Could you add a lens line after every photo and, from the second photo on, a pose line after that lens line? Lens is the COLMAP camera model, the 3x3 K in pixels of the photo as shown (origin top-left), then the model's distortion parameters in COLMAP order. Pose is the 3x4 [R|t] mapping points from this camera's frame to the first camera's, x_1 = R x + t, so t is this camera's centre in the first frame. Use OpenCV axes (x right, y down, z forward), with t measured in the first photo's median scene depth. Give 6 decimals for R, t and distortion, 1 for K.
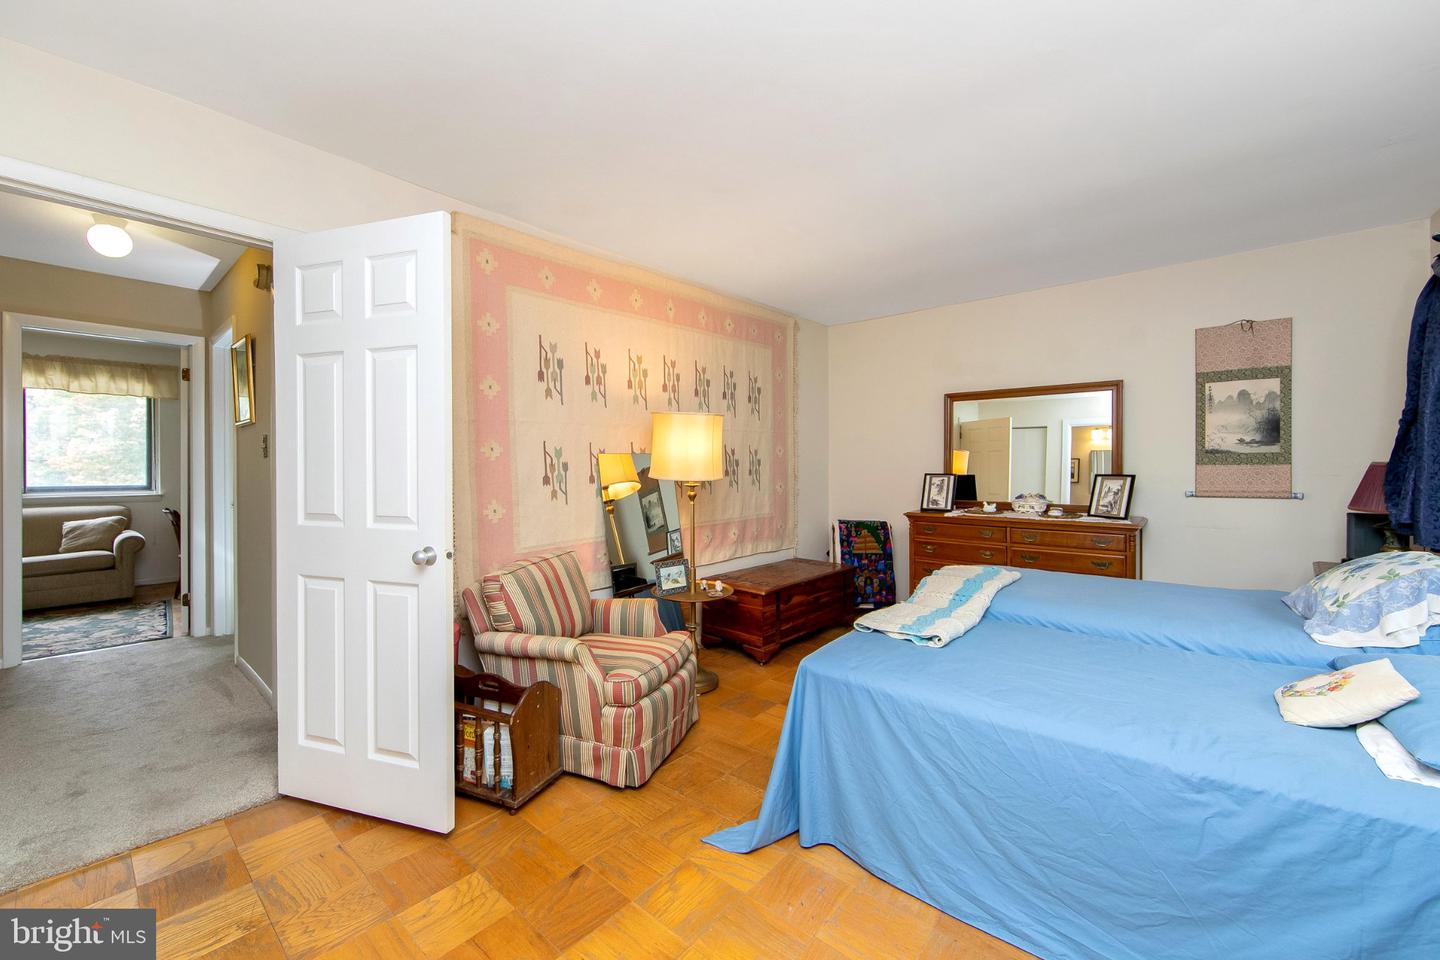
lens RADIAL K [[577.5, 0, 728.7], [0, 577.5, 476.7], [0, 0, 1]] dist [-0.011690, 0.002696]
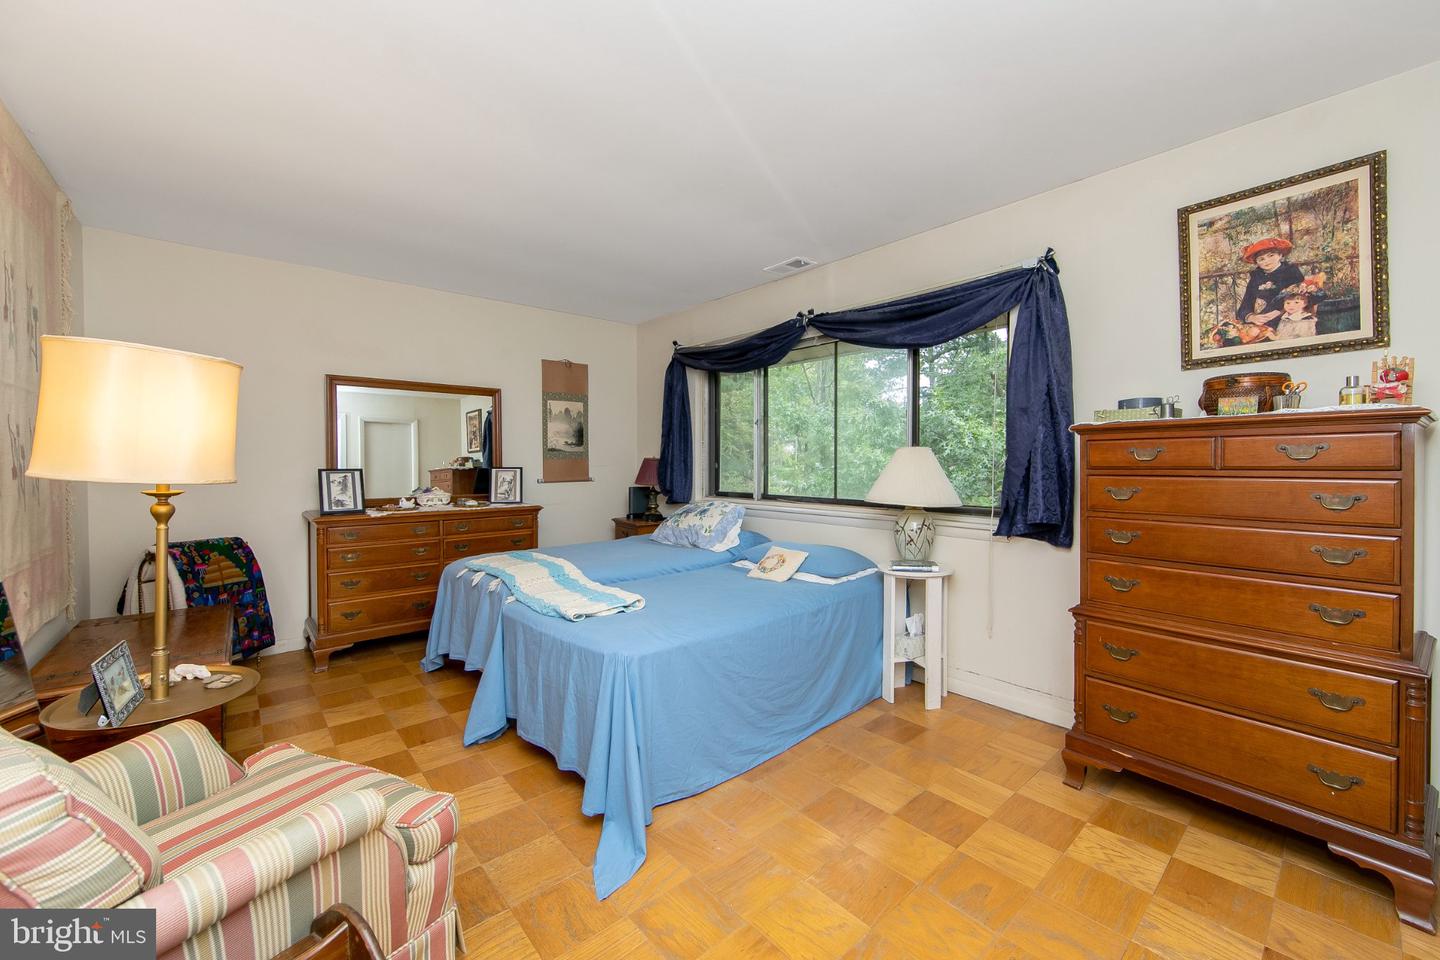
lens RADIAL K [[577.5, 0, 732.2], [0, 577.5, 471.7], [0, 0, 1]] dist [-0.011690, 0.002696]
pose [[0.122630, -0.016649, 0.992313, -0.470081], [0.018475, 0.999724, 0.014490, -0.002994], [-0.992280, 0.016556, 0.122904, 0.384099]]
